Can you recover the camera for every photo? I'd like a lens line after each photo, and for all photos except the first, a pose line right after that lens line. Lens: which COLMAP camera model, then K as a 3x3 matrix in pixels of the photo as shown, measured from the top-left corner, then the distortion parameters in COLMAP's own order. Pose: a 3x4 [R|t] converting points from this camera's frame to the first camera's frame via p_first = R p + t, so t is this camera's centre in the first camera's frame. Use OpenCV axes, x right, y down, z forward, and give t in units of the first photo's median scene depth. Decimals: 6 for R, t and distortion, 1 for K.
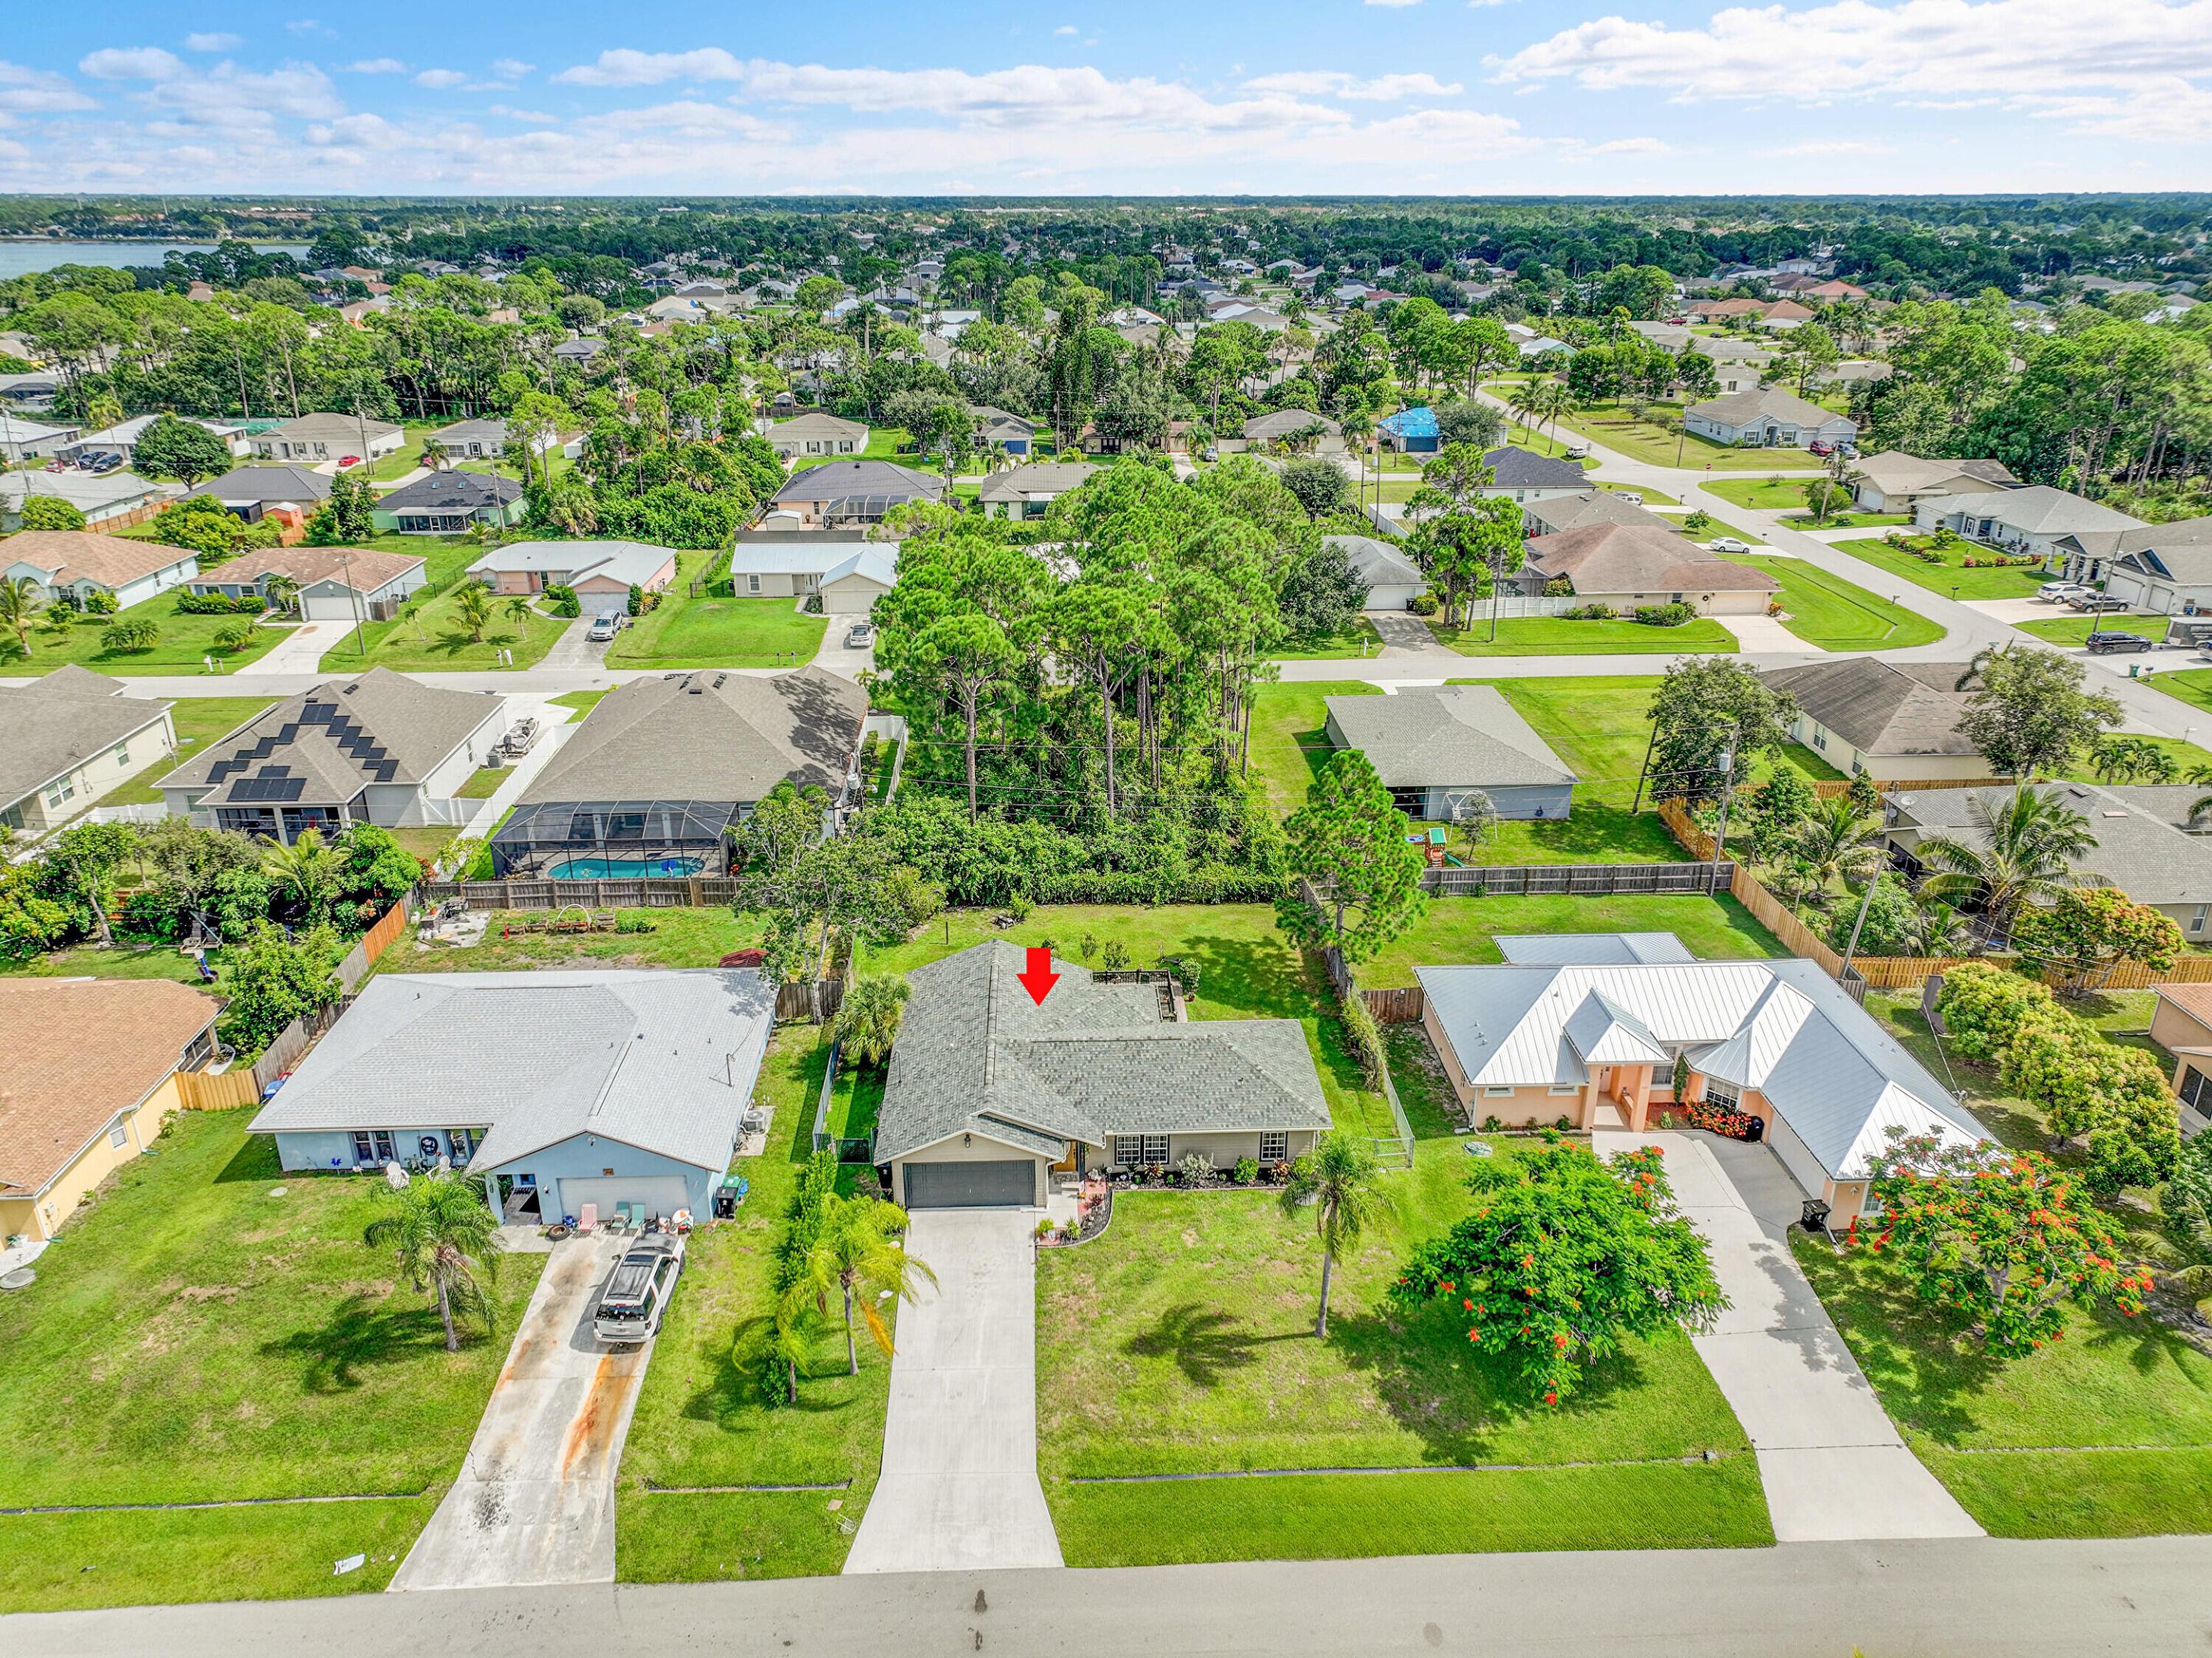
lens RADIAL K [[1558.3, 0, 1105.6], [0, 1558.3, 818.2], [0, 0, 1]] dist [-0.003096, 0.023952]
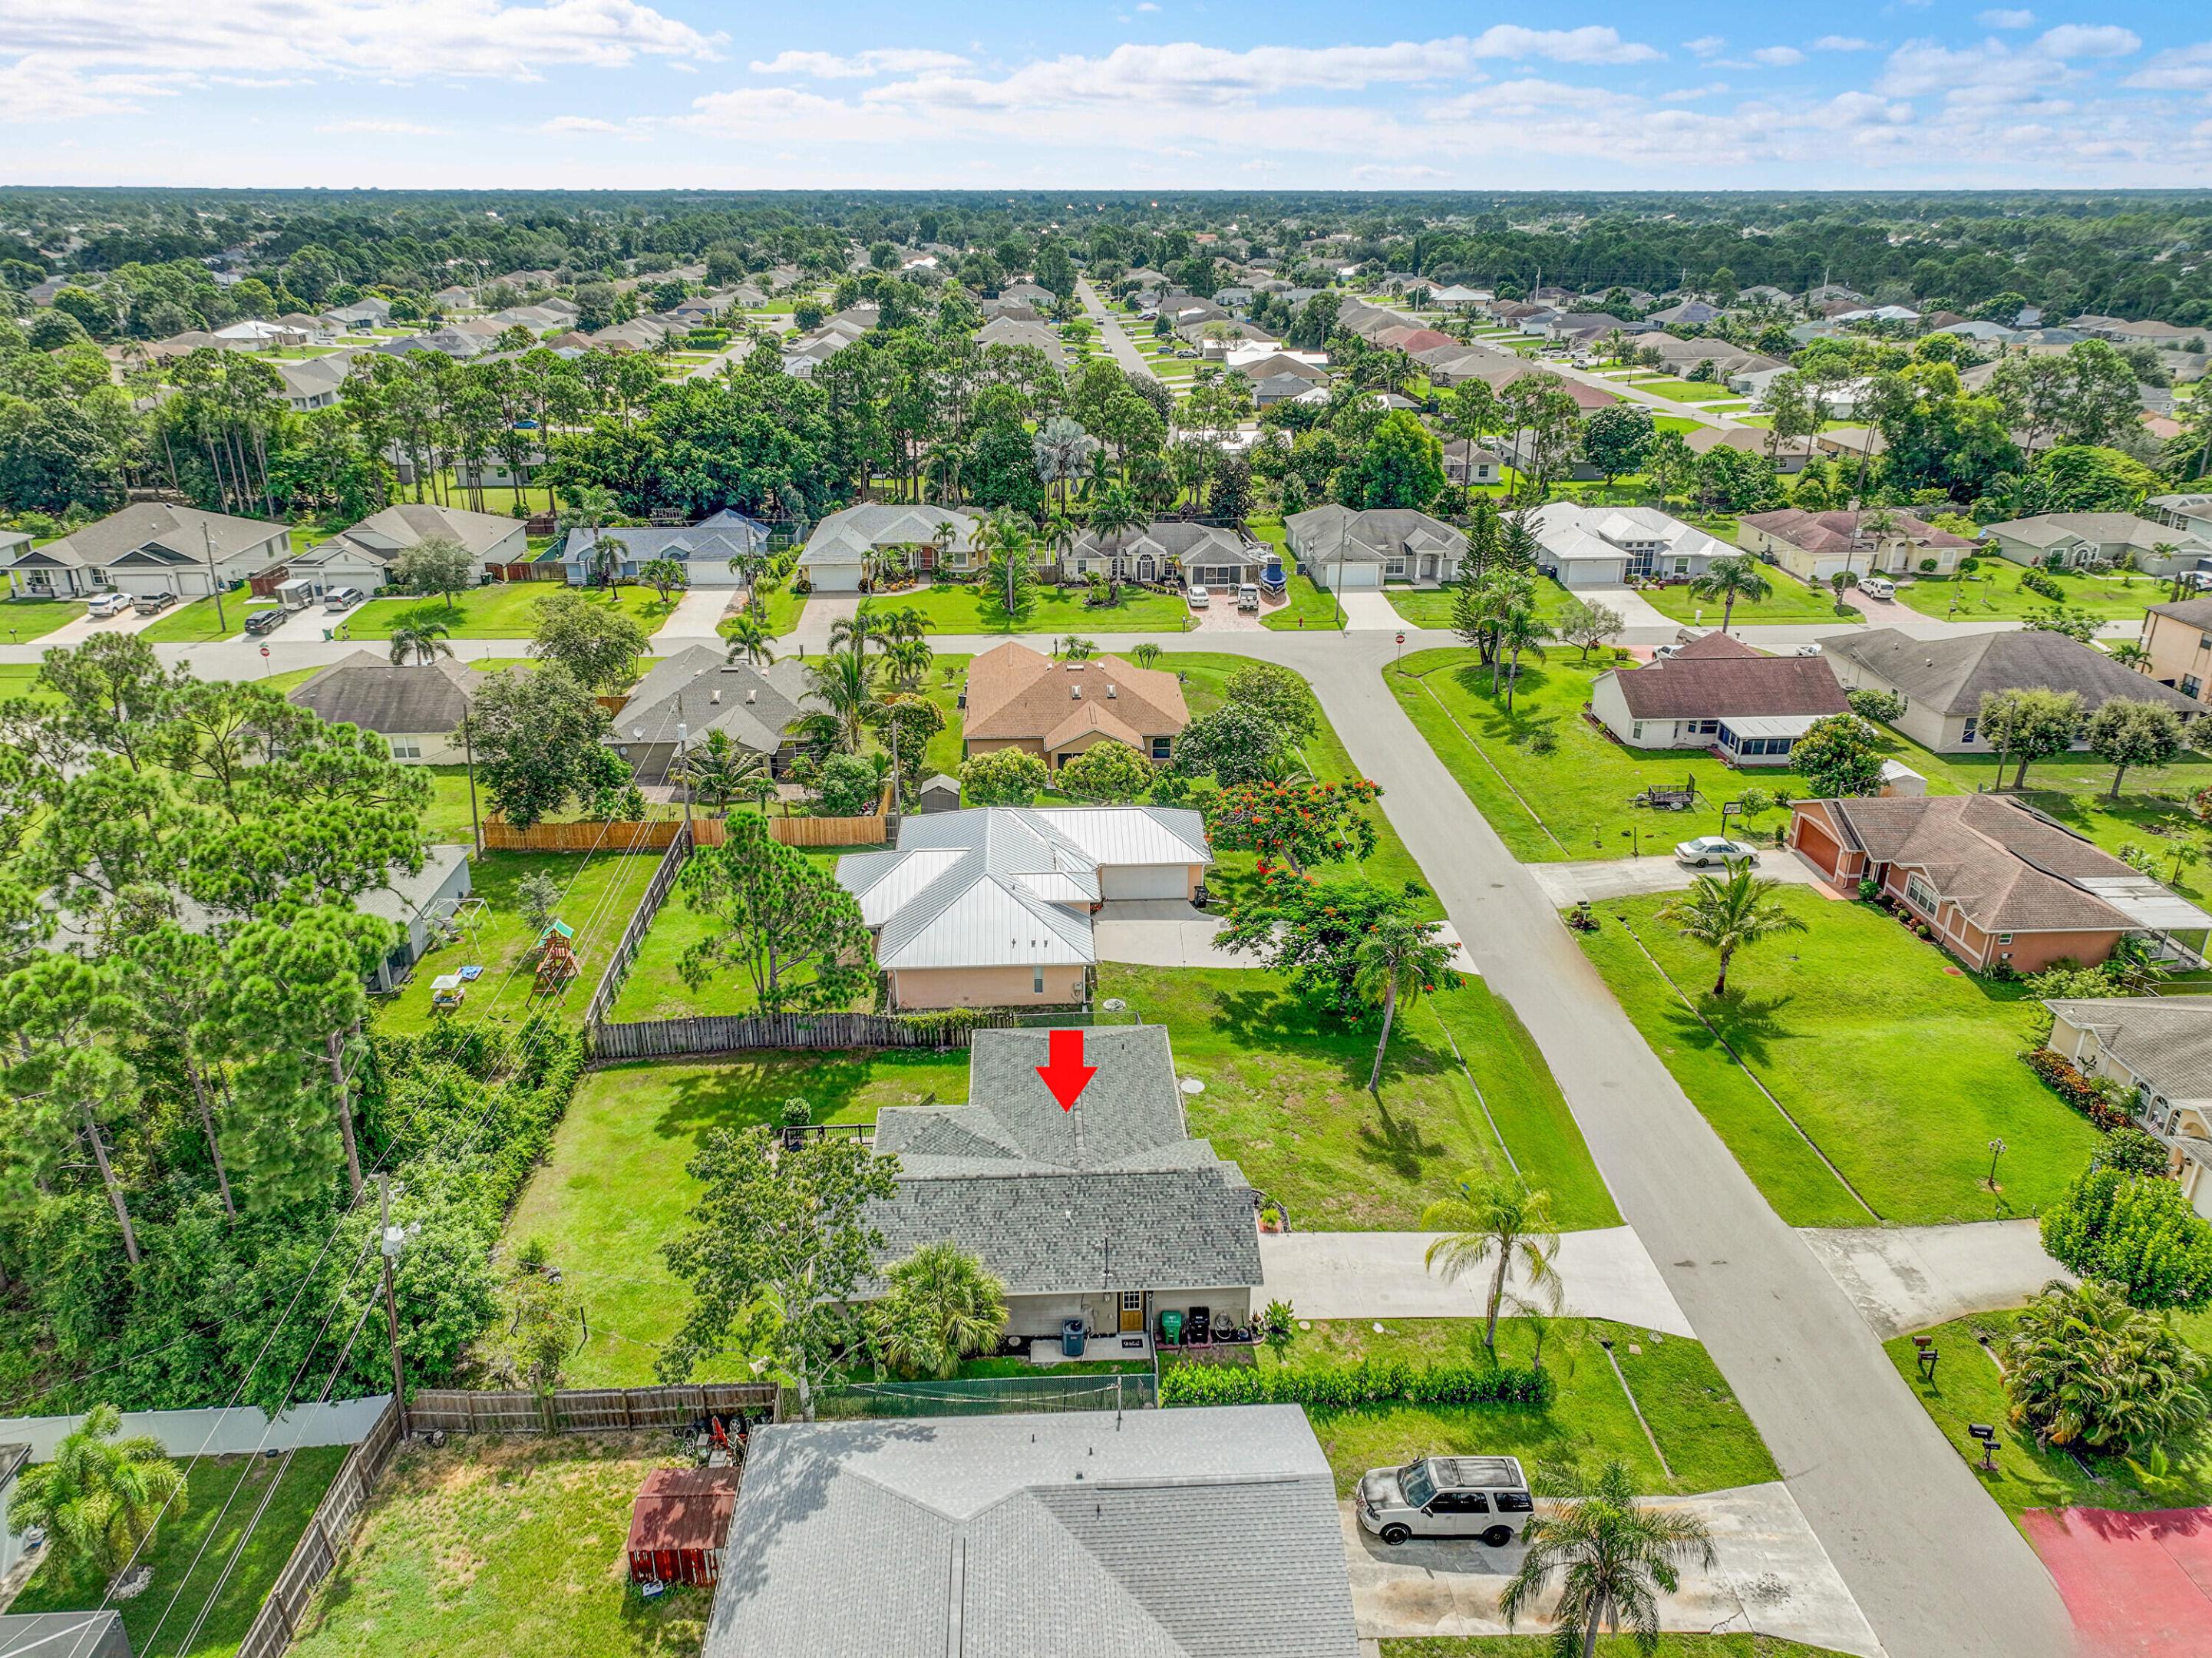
lens RADIAL K [[1553.8, 0, 1112.6], [0, 1553.8, 866.6], [0, 0, 1]] dist [0.016783, 0.001227]
pose [[-0.016124, -0.408953, 0.912413, -0.917154], [0.371890, 0.844611, 0.385136, -0.380857], [-0.928137, 0.345527, 0.138467, 0.922718]]
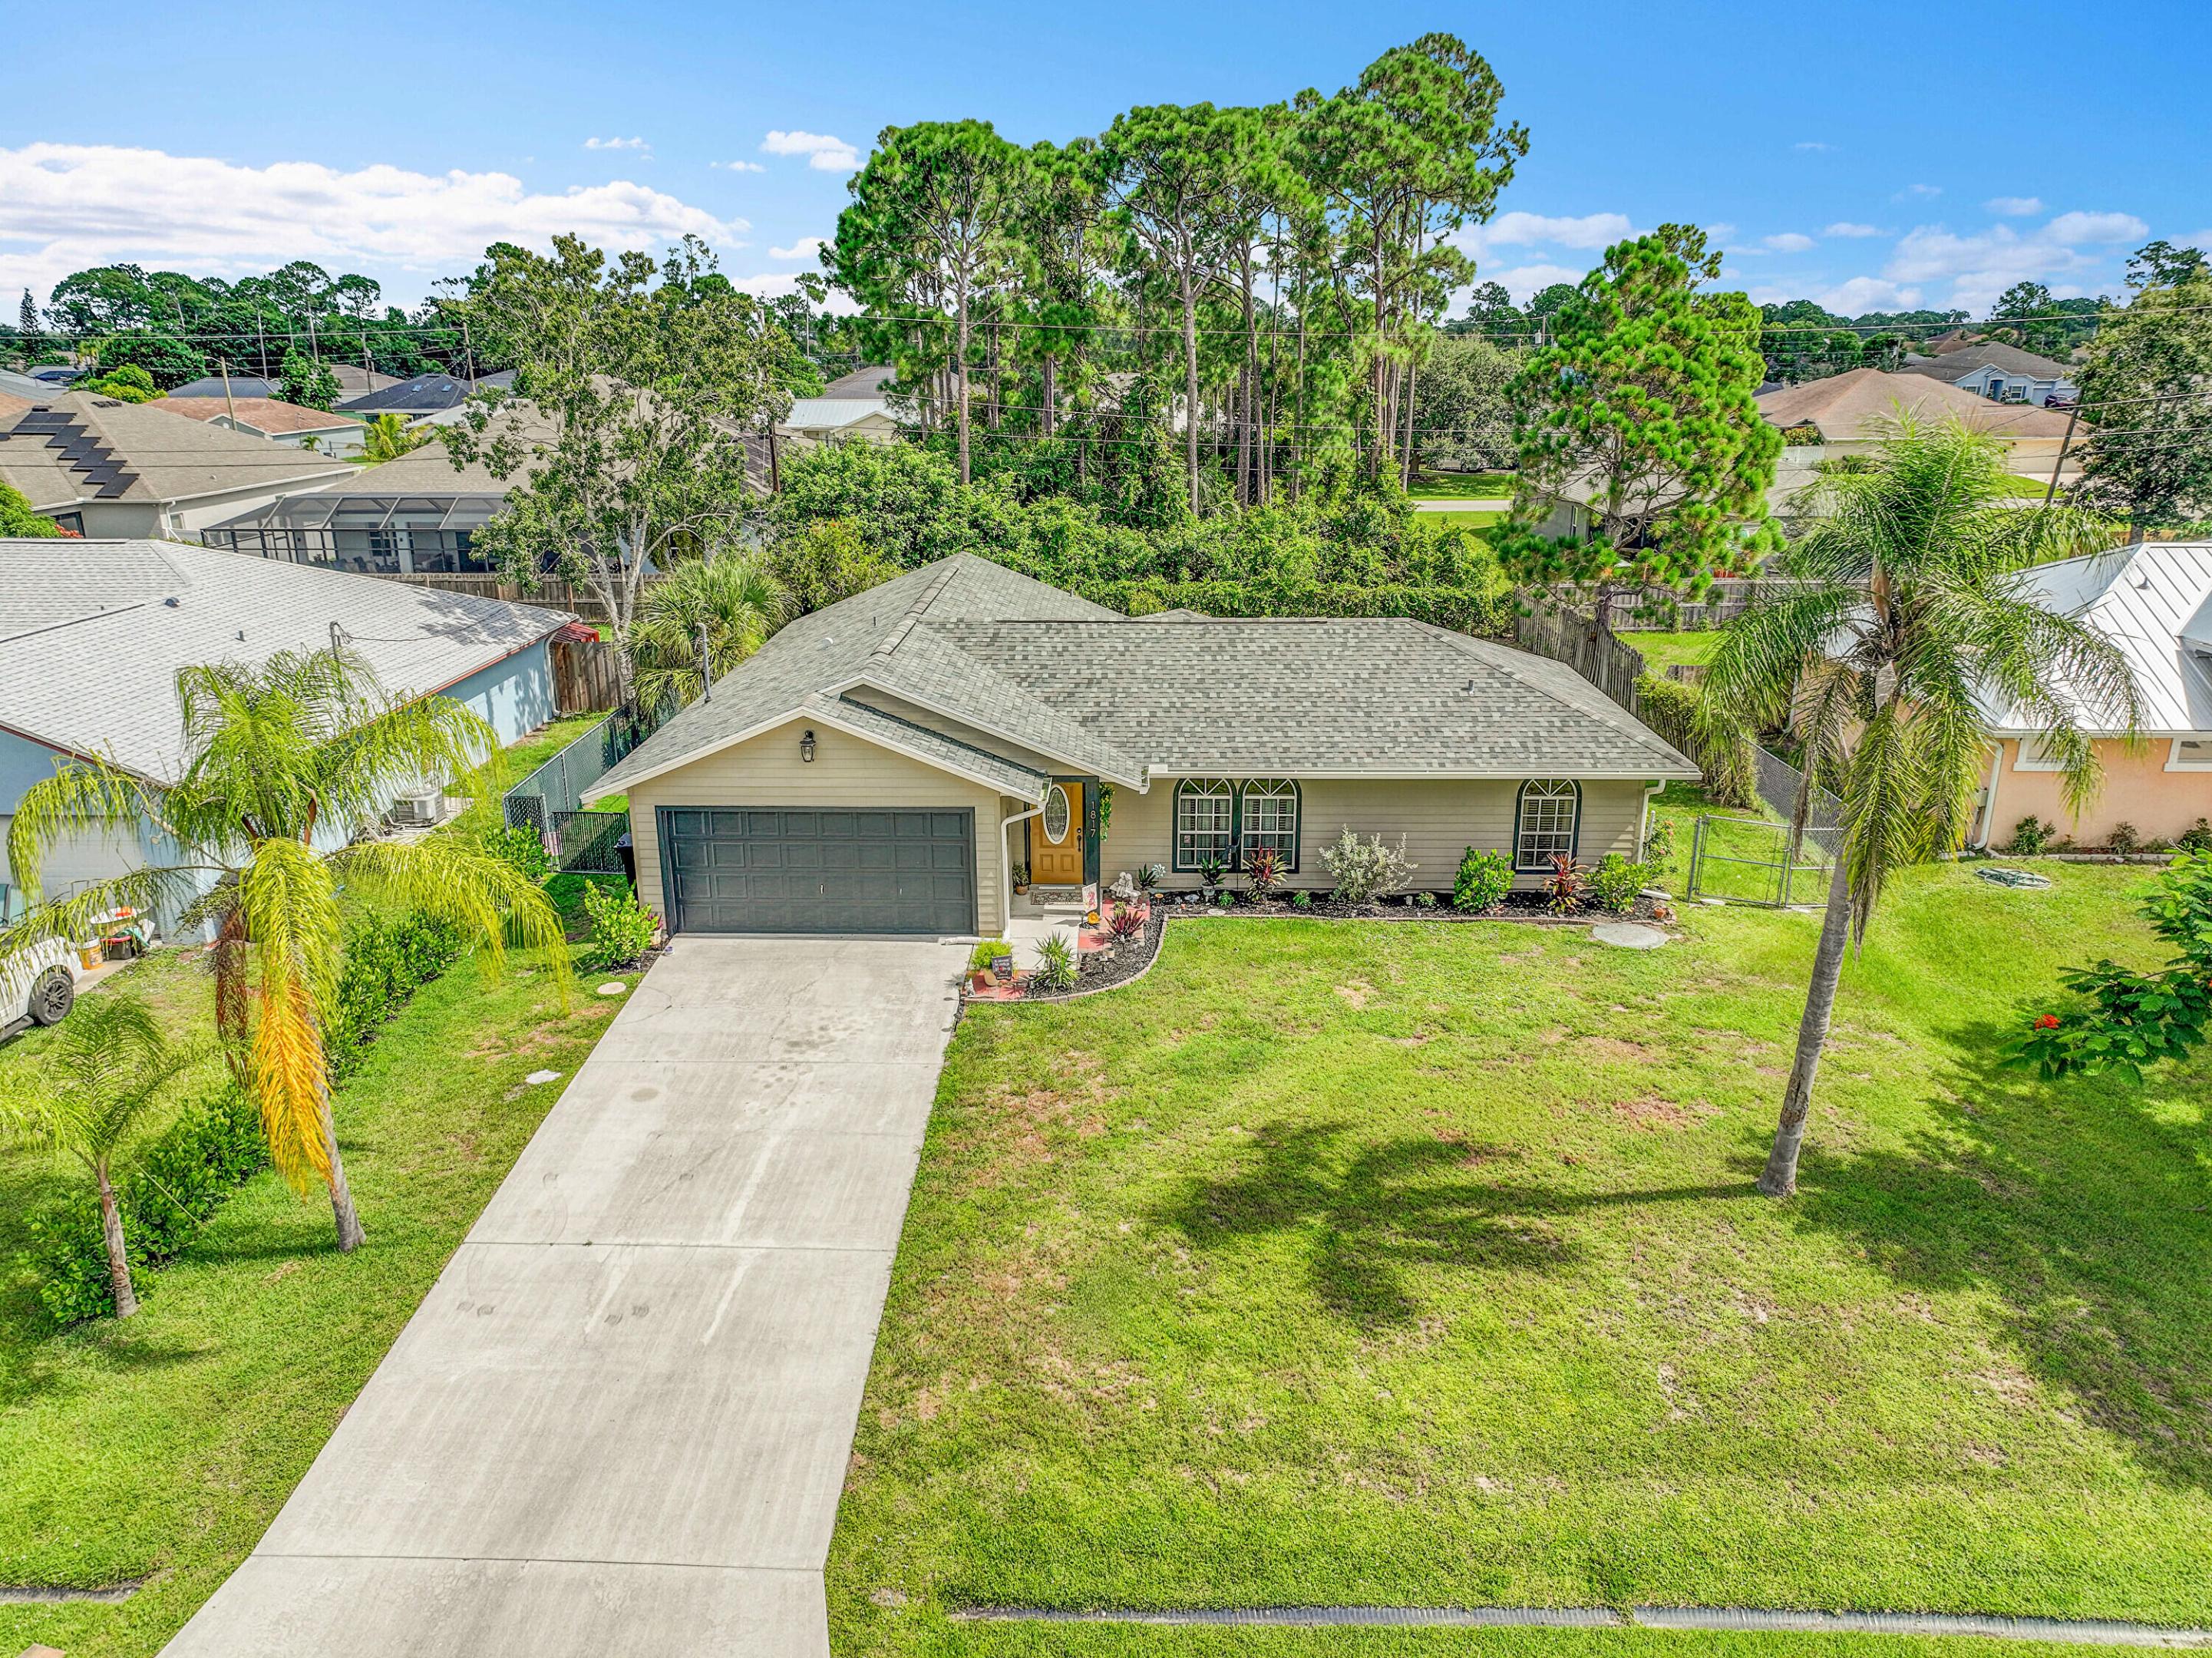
lens RADIAL K [[1552.8, 0, 1106.0], [0, 1552.8, 829.0], [0, 0, 1]] dist [0.005982, 0.010692]
pose [[0.997871, 0.016224, -0.063161, 0.016227], [-0.020935, 0.996989, -0.074658, 0.272515], [0.061760, 0.075821, 0.995207, 0.636930]]
